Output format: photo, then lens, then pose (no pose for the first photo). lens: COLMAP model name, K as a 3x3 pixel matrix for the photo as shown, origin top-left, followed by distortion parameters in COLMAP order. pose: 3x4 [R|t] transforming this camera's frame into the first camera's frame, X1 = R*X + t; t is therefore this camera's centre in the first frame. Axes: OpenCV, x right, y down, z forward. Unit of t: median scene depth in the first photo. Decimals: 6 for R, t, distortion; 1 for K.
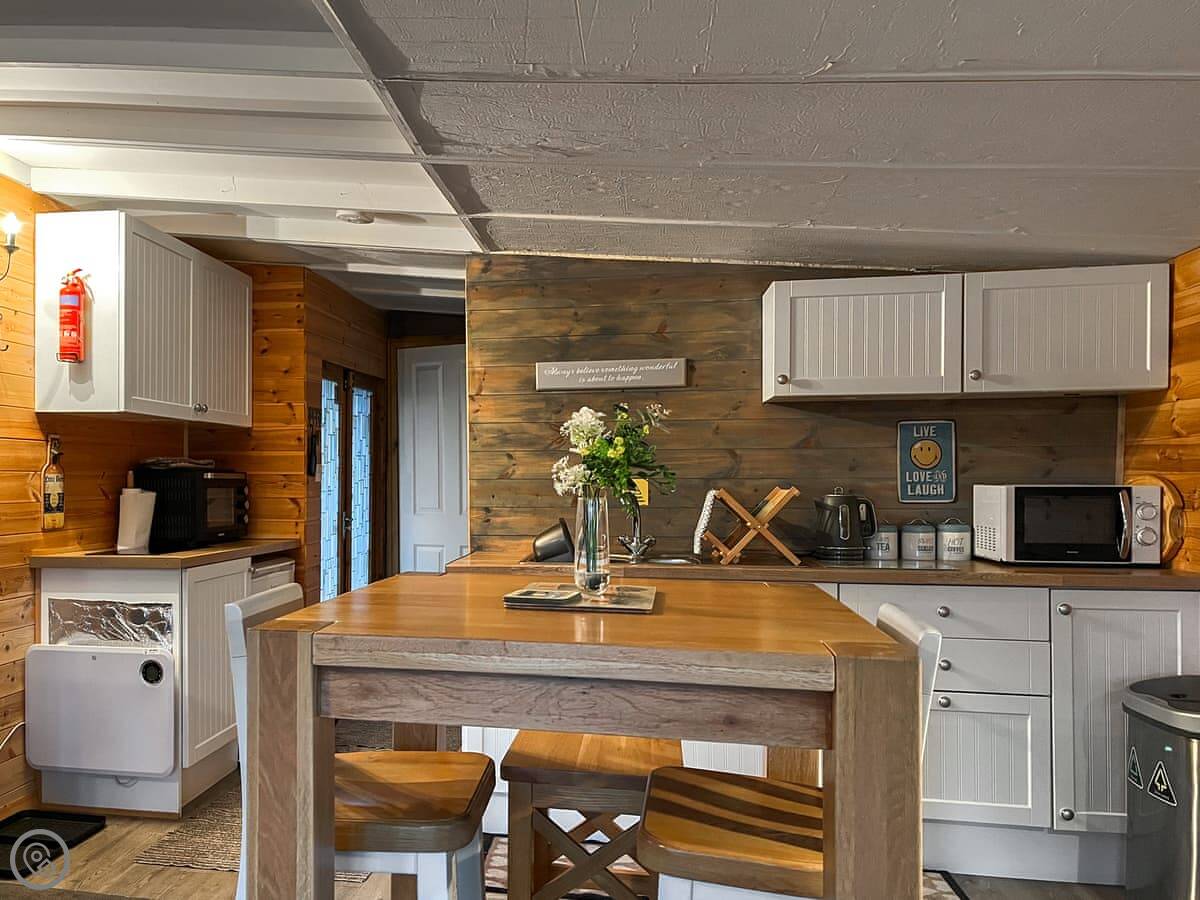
lens RADIAL K [[851.7, 0, 602.7], [0, 851.7, 457.1], [0, 0, 1]] dist [0.008310, -0.002697]
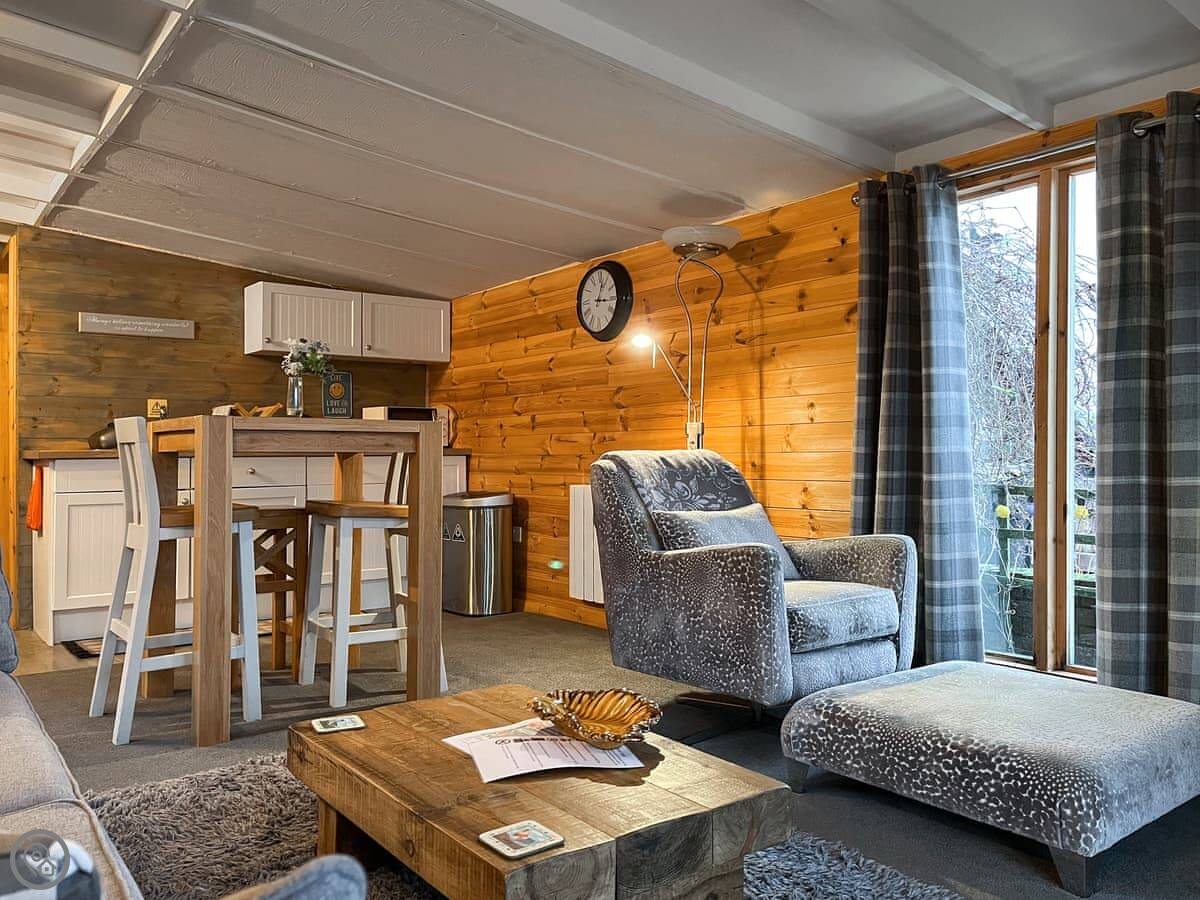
lens RADIAL K [[943.2, 0, 599.8], [0, 943.2, 456.3], [0, 0, 1]] dist [0.039539, -0.062808]
pose [[0.662657, 0.001762, 0.748921, -0.701274], [0.002968, 0.999983, -0.004979, 0.138830], [-0.748917, 0.005523, 0.662641, -0.680236]]
